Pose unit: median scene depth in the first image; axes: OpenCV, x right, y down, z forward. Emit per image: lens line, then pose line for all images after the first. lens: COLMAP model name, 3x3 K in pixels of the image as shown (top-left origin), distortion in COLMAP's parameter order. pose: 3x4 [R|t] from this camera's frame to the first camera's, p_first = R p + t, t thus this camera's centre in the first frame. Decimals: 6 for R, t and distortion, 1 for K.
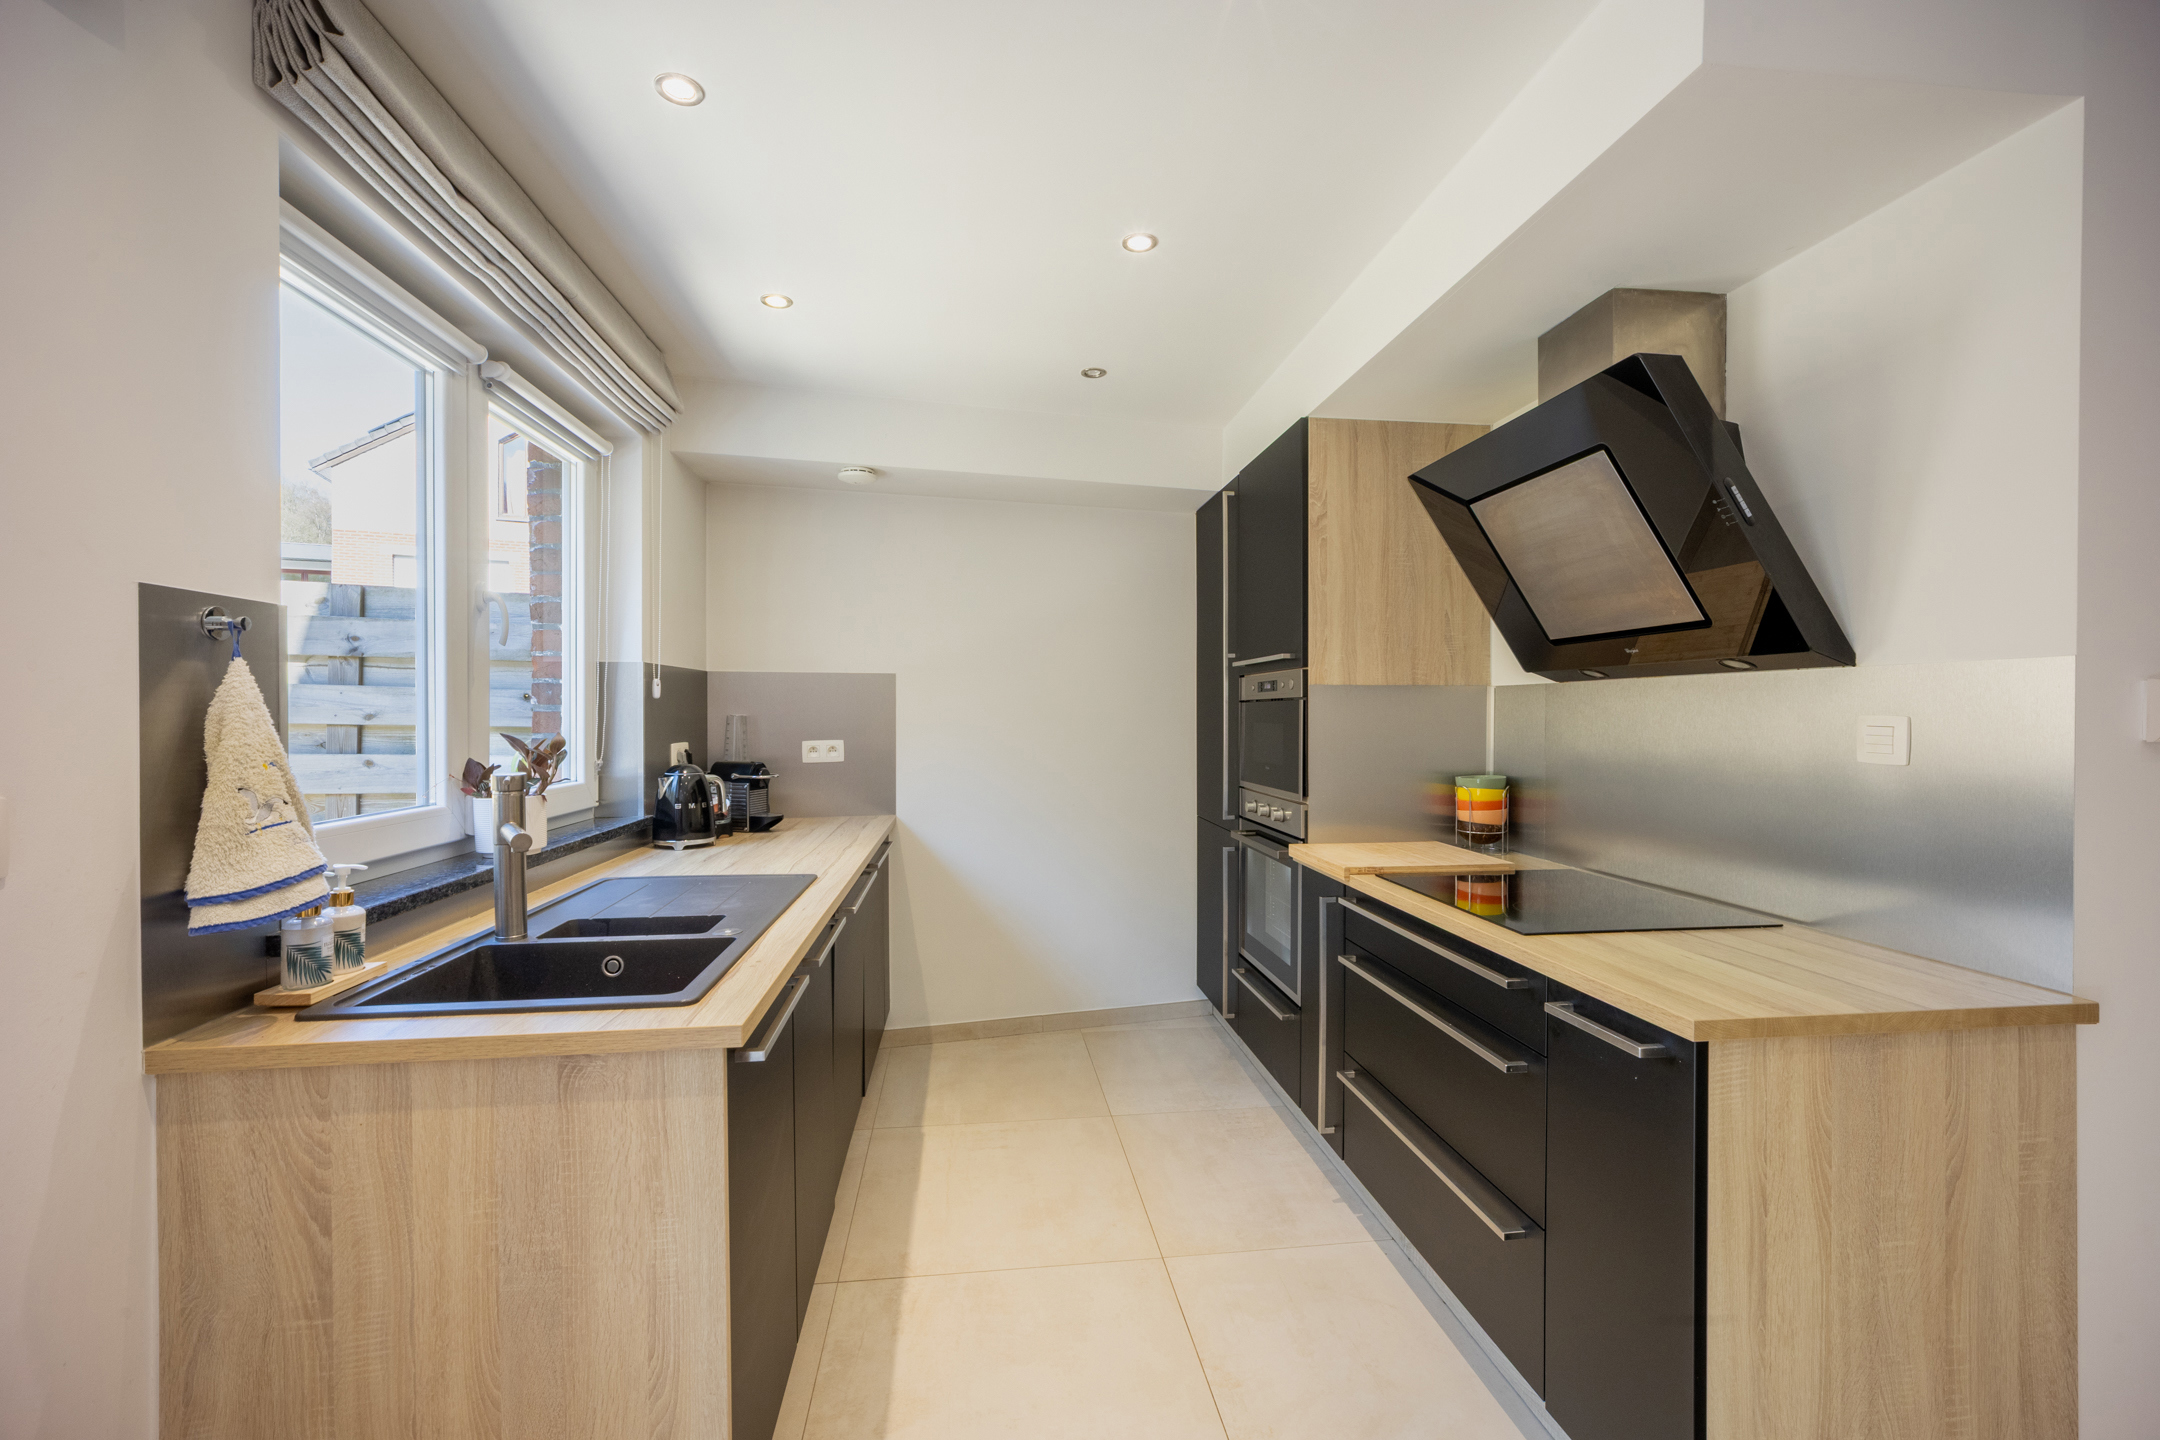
lens RADIAL K [[856.0, 0, 1070.2], [0, 856.0, 715.0], [0, 0, 1]] dist [-0.016915, 0.008452]
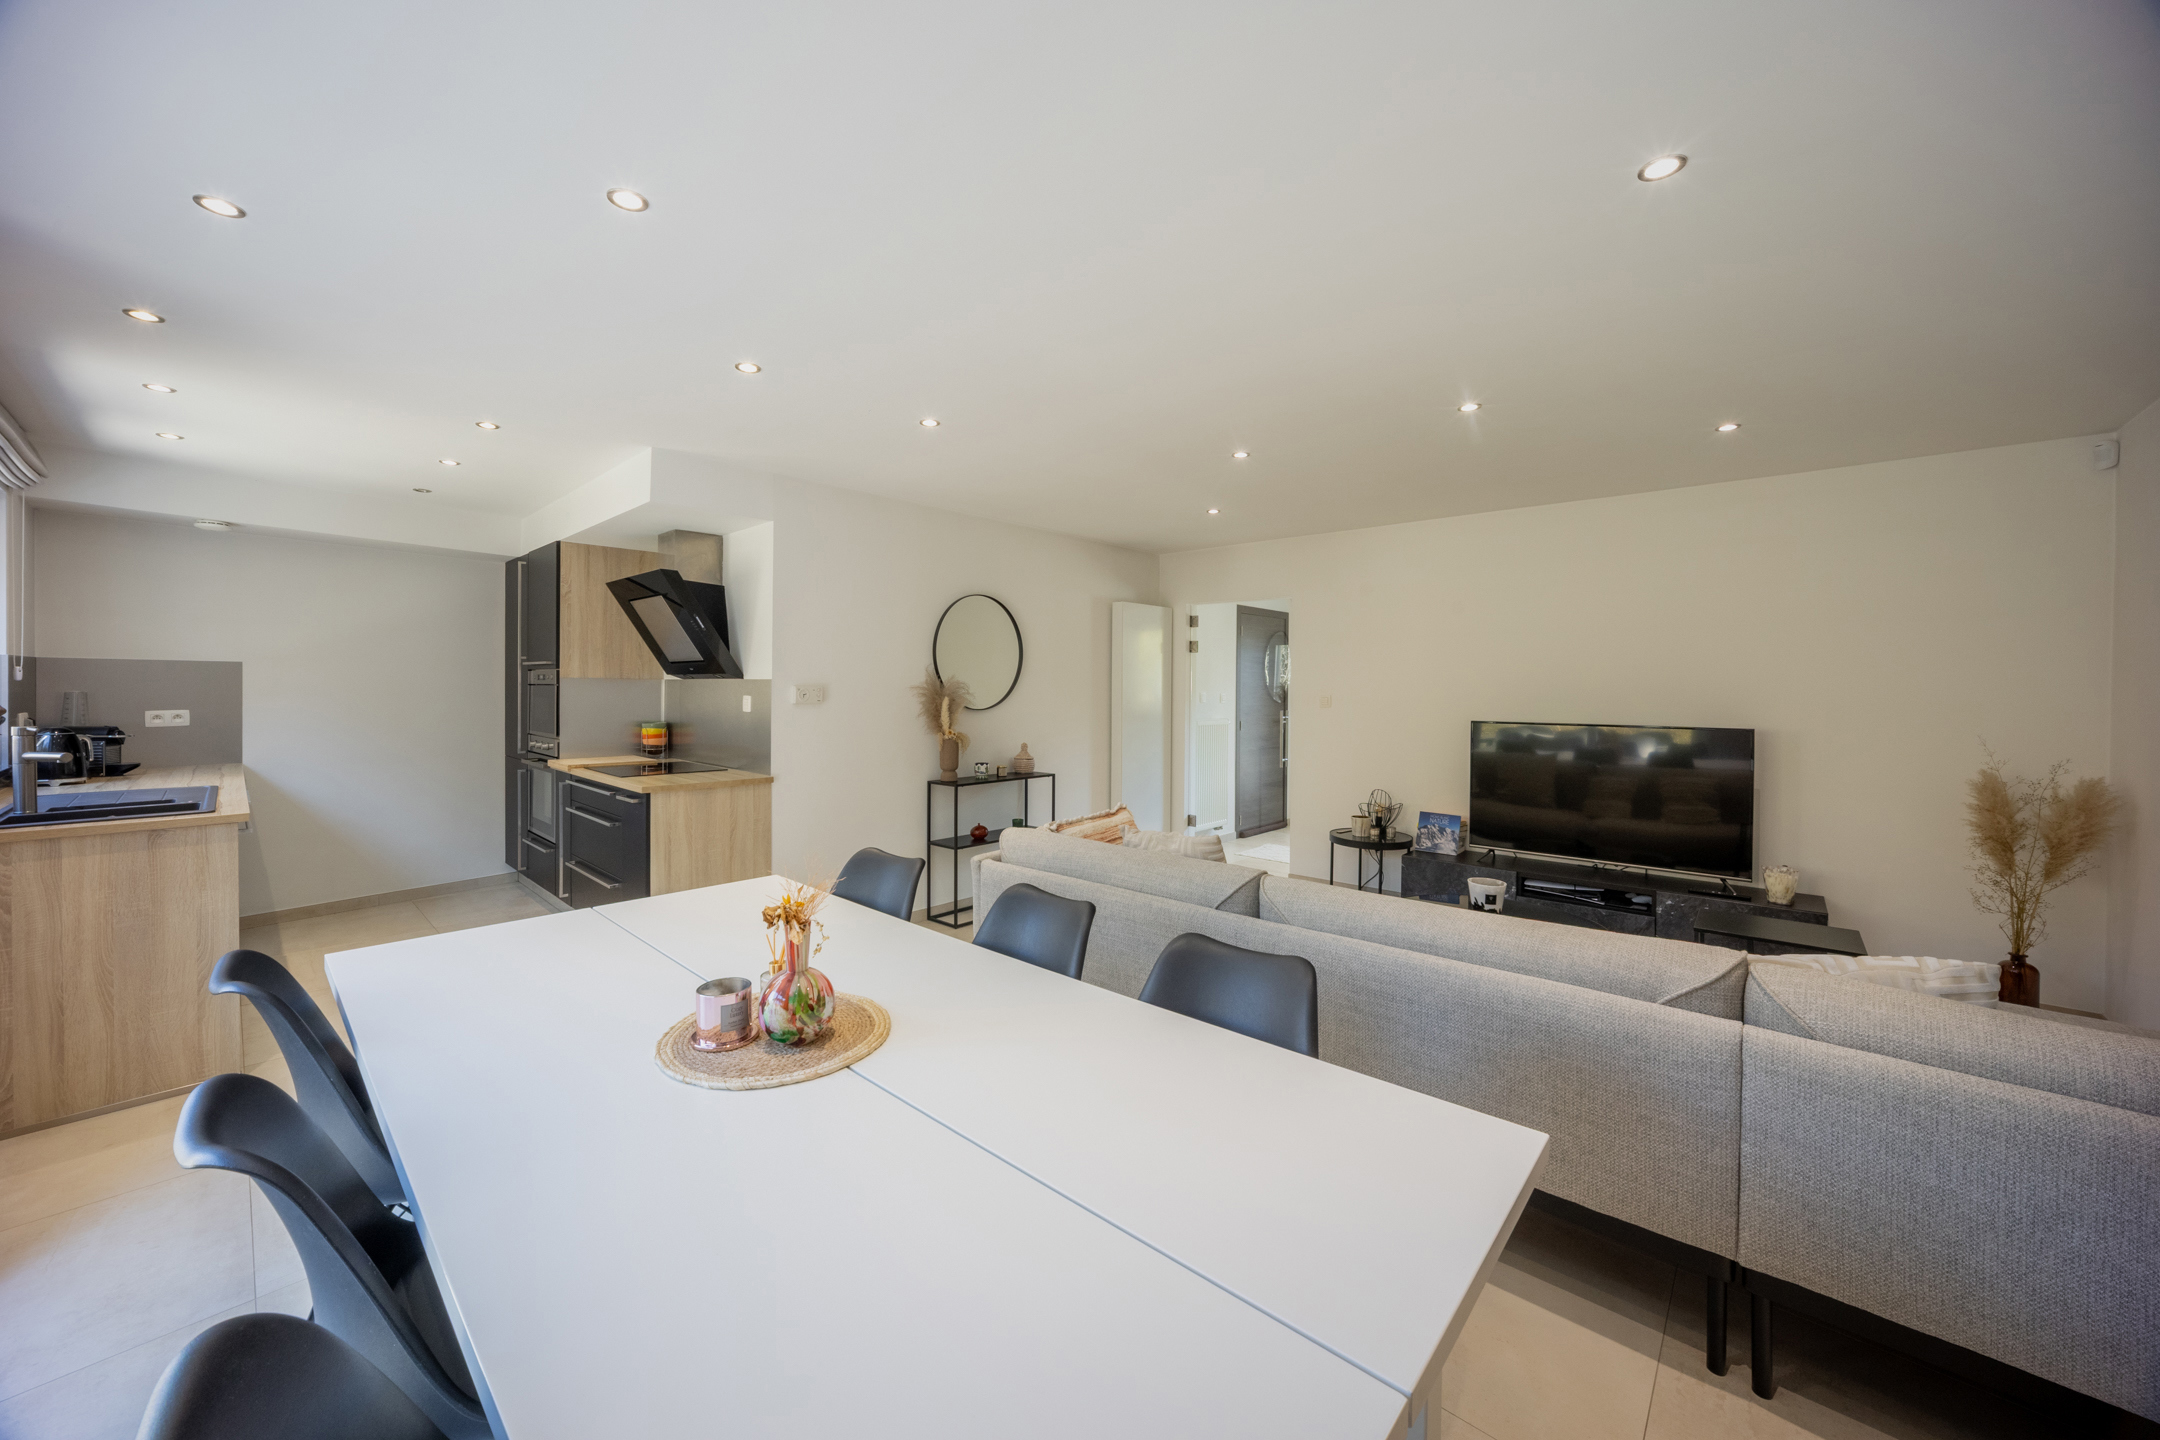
lens RADIAL K [[806.9, 0, 1071.4], [0, 806.9, 691.3], [0, 0, 1]] dist [-0.022474, 0.006705]
pose [[0.762364, 0.002631, 0.647143, -0.013397], [-0.007808, 0.999956, 0.005133, -0.023199], [-0.647101, -0.008966, 0.762351, -1.146311]]
